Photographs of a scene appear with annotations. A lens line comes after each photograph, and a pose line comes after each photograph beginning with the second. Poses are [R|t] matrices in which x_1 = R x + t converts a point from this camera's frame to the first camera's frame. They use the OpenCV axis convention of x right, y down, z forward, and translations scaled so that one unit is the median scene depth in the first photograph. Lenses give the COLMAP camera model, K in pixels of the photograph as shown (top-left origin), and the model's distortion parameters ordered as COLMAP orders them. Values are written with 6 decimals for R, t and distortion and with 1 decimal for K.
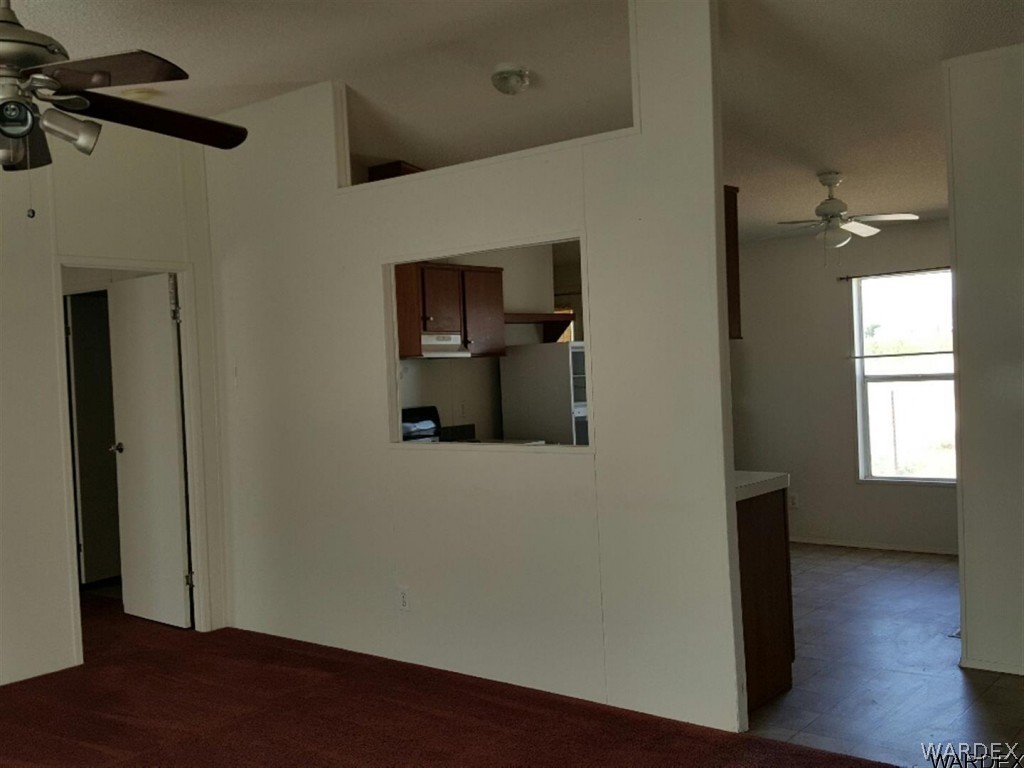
lens RADIAL K [[1020.8, 0, 512.0], [0, 1020.8, 384.0], [0, 0, 1]] dist [0.222613, -0.526449]
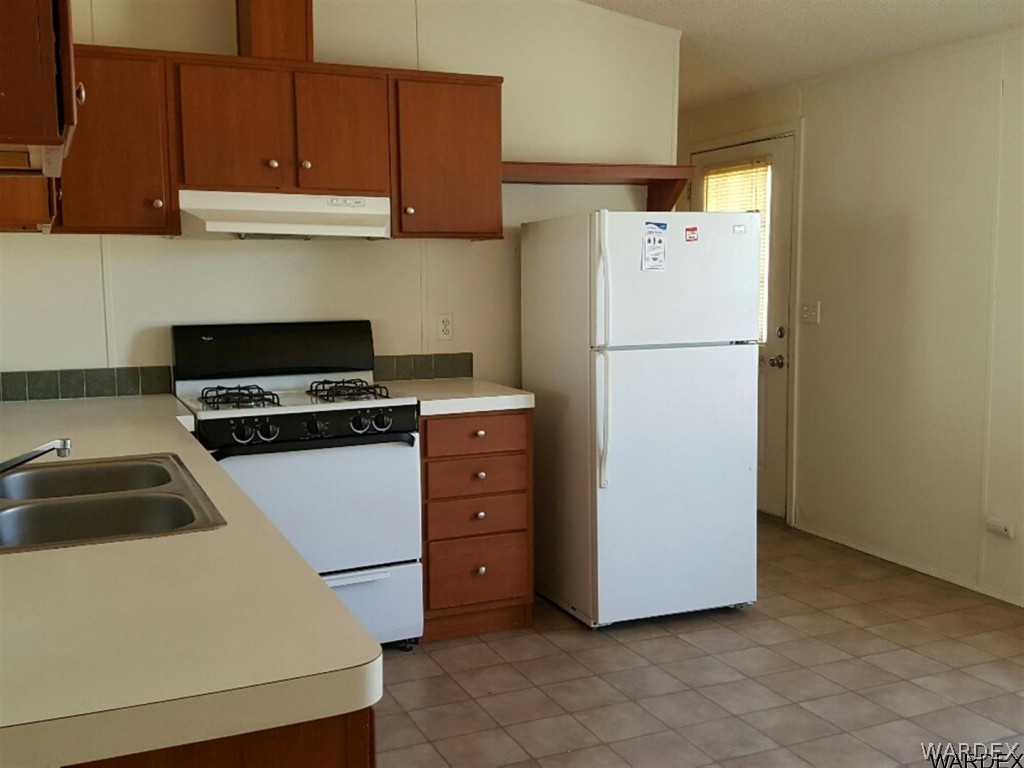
lens RADIAL K [[1021.1, 0, 509.9], [0, 1021.1, 377.9], [0, 0, 1]] dist [0.216536, -0.507712]
pose [[0.885671, 0.082927, -0.456847, 0.283400], [-0.038409, 0.993634, 0.105904, -0.011493], [0.462721, -0.076249, 0.883219, 0.526058]]
